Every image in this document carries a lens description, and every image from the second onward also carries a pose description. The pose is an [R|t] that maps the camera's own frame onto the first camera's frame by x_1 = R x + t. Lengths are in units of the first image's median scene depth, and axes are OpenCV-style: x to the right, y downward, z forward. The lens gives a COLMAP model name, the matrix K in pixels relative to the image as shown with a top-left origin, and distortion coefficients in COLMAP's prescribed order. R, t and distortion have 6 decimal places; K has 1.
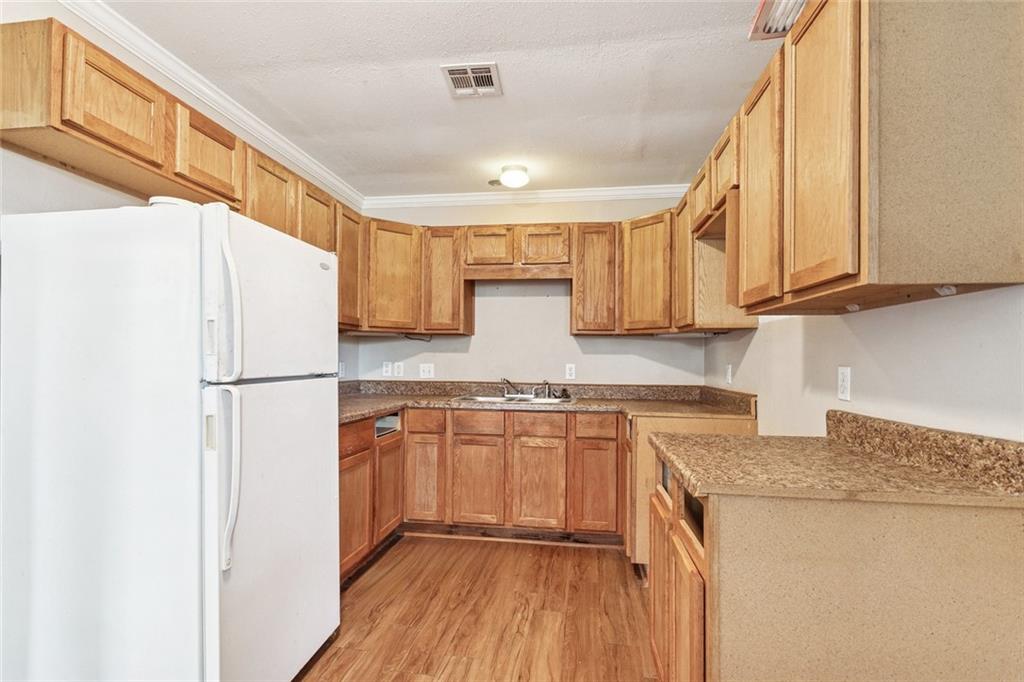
lens RADIAL K [[478.5, 0, 511.6], [0, 478.5, 350.0], [0, 0, 1]] dist [0.002597, 0.000204]
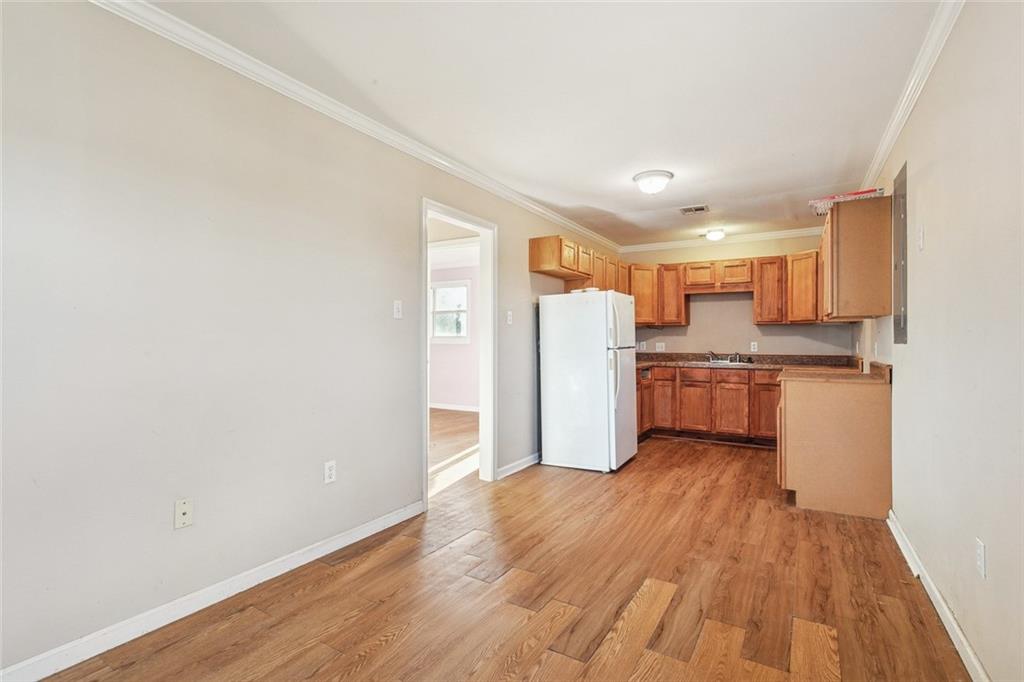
lens RADIAL K [[478.5, 0, 508.0], [0, 478.5, 342.8], [0, 0, 1]] dist [0.002597, 0.000204]
pose [[0.920252, -0.007722, -0.391250, -0.010989], [0.017784, 0.999598, 0.022100, -0.022292], [0.390922, -0.027296, 0.920019, -0.933610]]
